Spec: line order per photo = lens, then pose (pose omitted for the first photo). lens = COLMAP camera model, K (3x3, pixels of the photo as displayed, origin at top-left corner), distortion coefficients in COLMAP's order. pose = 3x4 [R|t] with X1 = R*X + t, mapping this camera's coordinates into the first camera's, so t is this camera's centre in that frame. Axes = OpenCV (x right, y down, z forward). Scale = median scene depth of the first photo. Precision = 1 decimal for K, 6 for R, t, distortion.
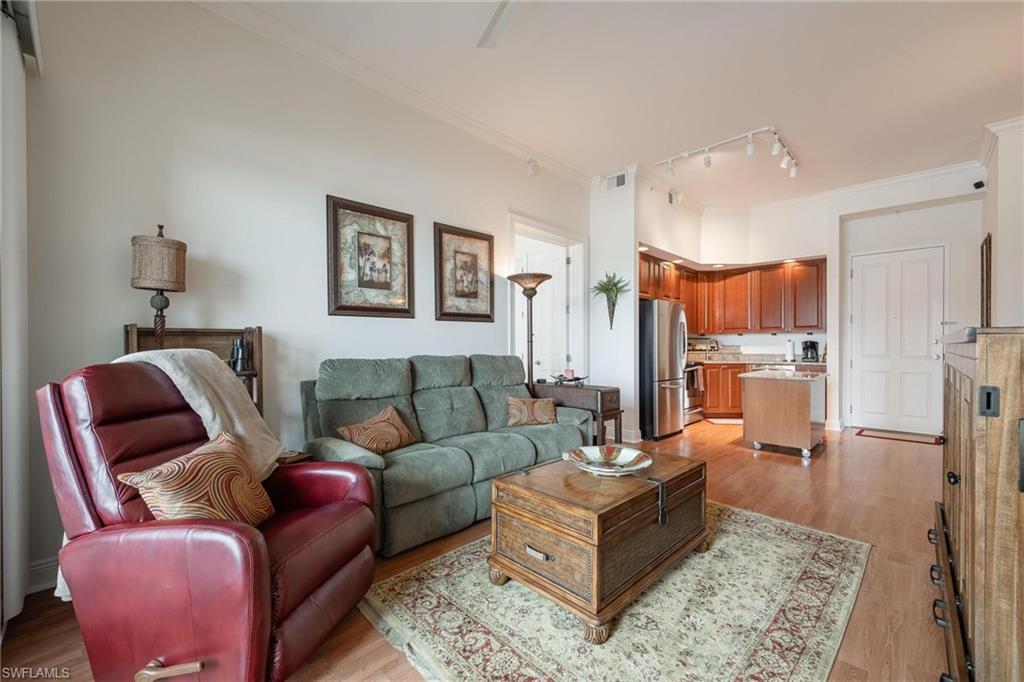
lens RADIAL K [[415.5, 0, 516.5], [0, 415.5, 347.8], [0, 0, 1]] dist [-0.001552, -0.000245]
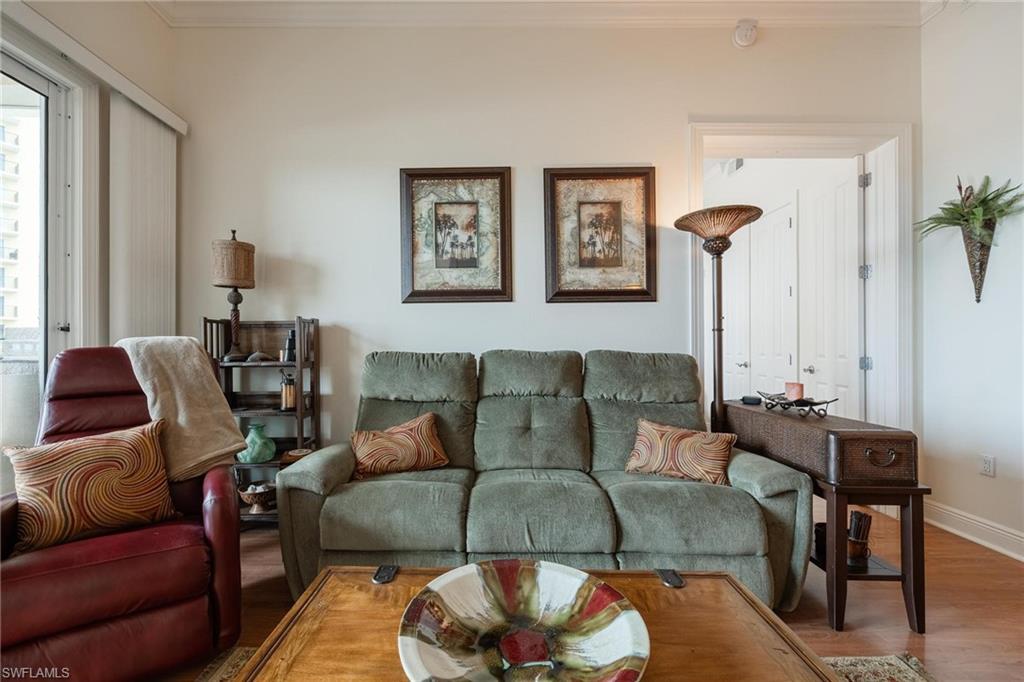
lens RADIAL K [[415.5, 0, 515.3], [0, 415.5, 346.4], [0, 0, 1]] dist [-0.001552, -0.000245]
pose [[0.694136, -0.003383, -0.719836, 0.277085], [-0.005548, 0.999934, -0.010049, 0.016651], [0.719823, 0.010969, 0.694071, 0.435310]]
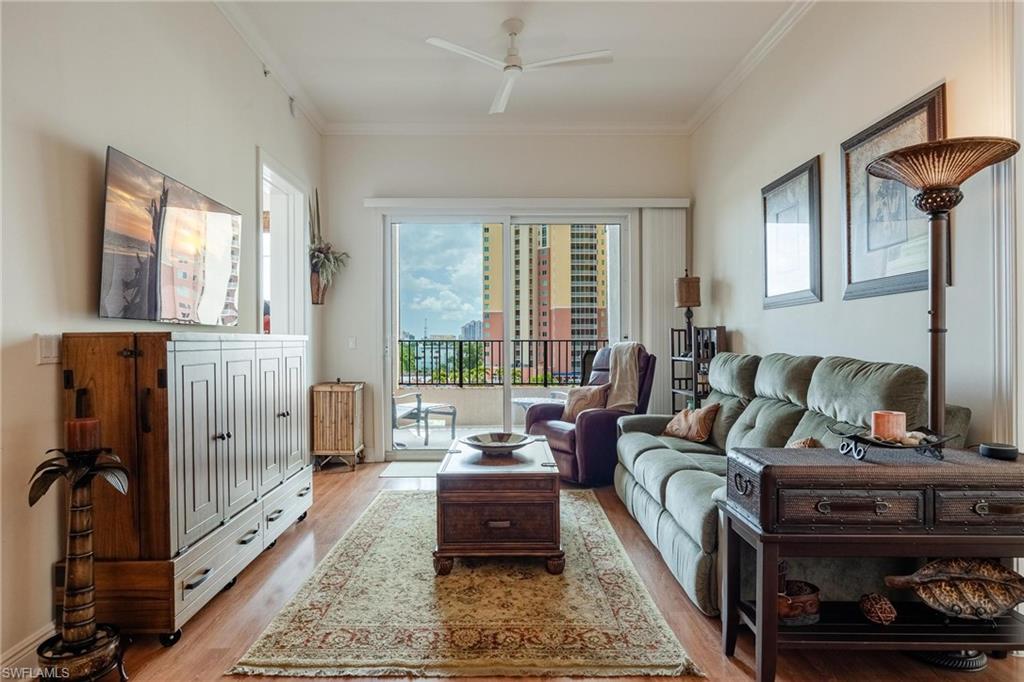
lens RADIAL K [[569.7, 0, 505.3], [0, 569.7, 342.0], [0, 0, 1]] dist [-0.013174, 0.001180]
pose [[-0.705813, 0.004718, -0.708383, 0.733314], [-0.002863, 0.999951, 0.009513, -0.008843], [0.708392, 0.008742, -0.705765, 1.182498]]
